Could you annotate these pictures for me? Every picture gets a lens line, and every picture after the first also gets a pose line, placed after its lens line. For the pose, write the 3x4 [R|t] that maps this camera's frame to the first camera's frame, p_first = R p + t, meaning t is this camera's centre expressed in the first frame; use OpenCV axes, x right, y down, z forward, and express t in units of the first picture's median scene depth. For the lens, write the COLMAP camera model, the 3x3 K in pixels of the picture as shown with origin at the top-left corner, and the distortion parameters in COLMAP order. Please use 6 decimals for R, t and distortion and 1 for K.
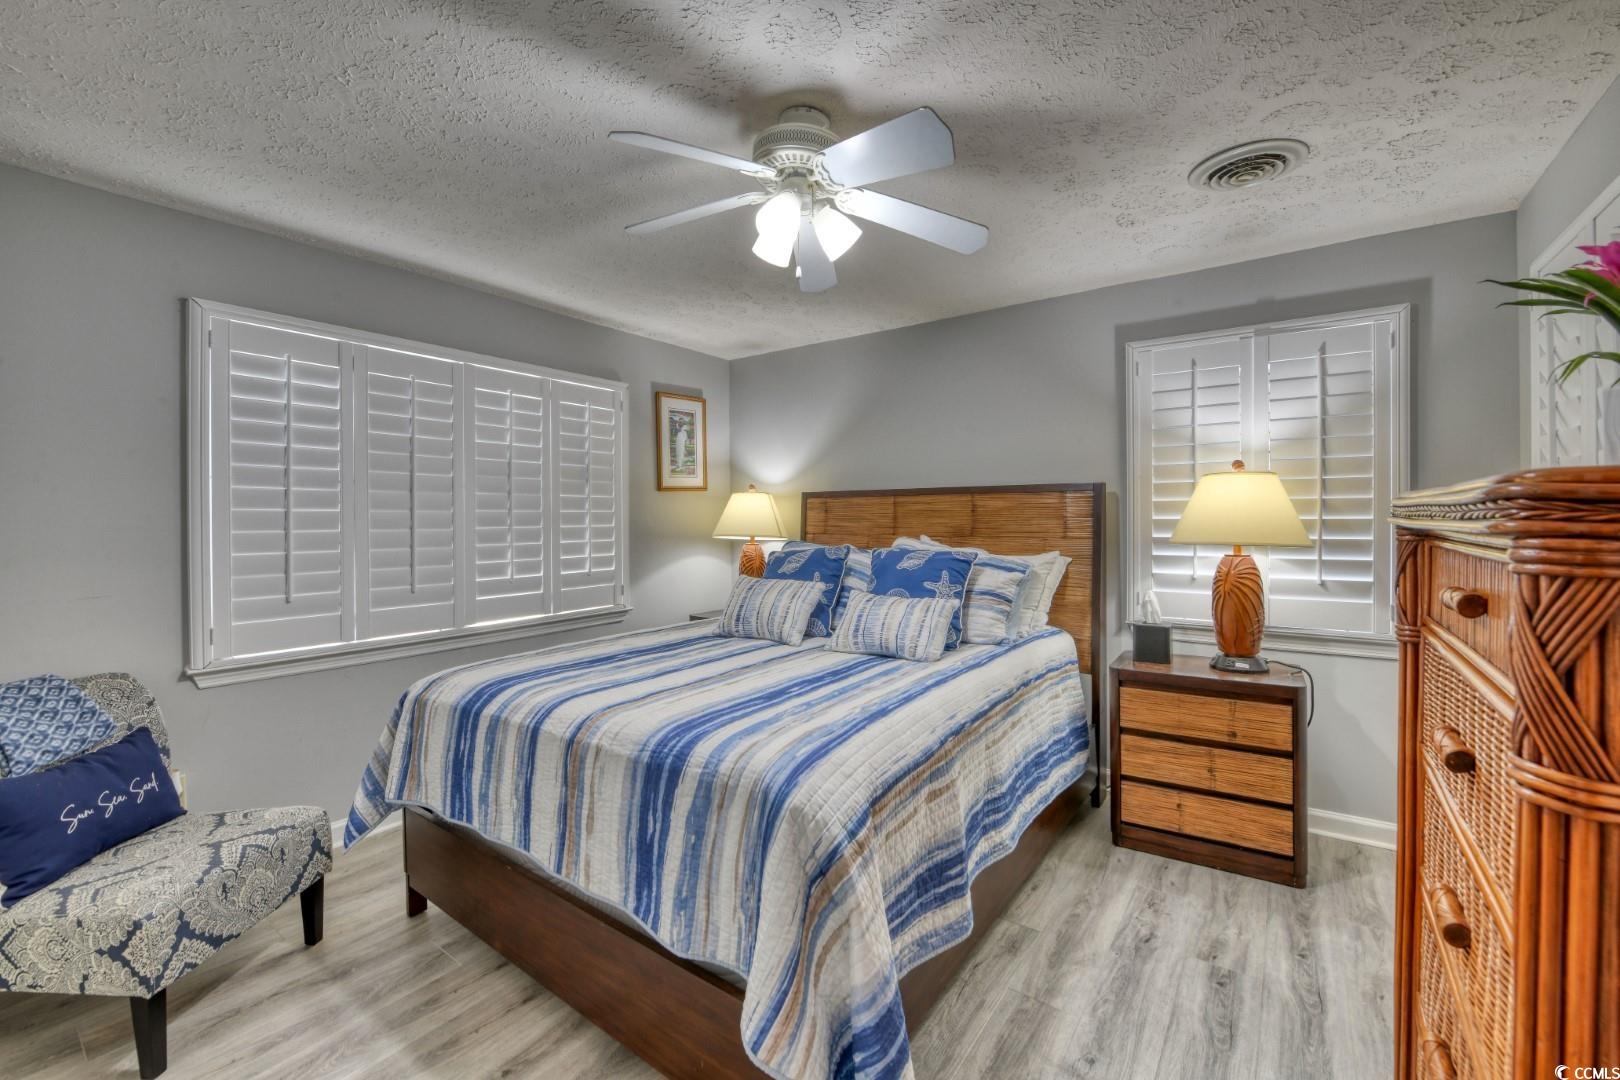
lens RADIAL K [[649.4, 0, 817.1], [0, 649.4, 529.0], [0, 0, 1]] dist [-0.024675, -0.000006]
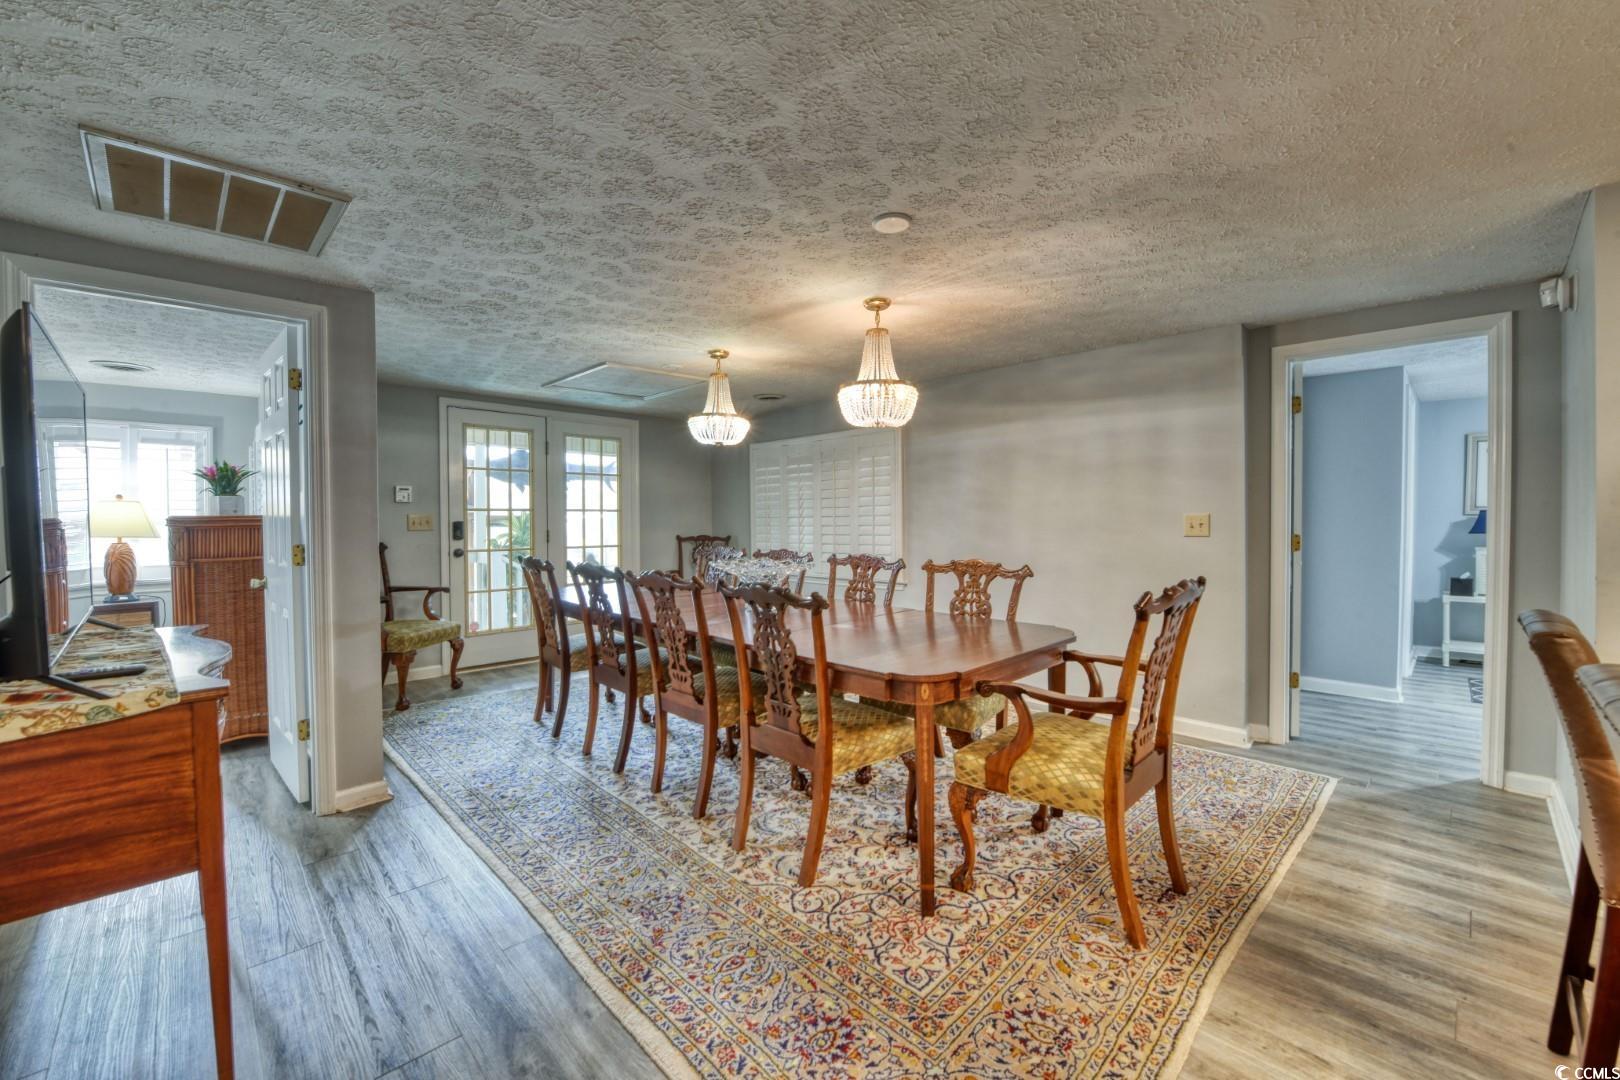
lens RADIAL K [[649.4, 0, 817.1], [0, 649.4, 529.0], [0, 0, 1]] dist [-0.024675, -0.000006]
pose [[0.153299, -0.009126, 0.988138, -0.950581], [0.007182, 0.999941, 0.008121, -0.005519], [-0.988154, 0.005852, 0.153356, -1.449030]]
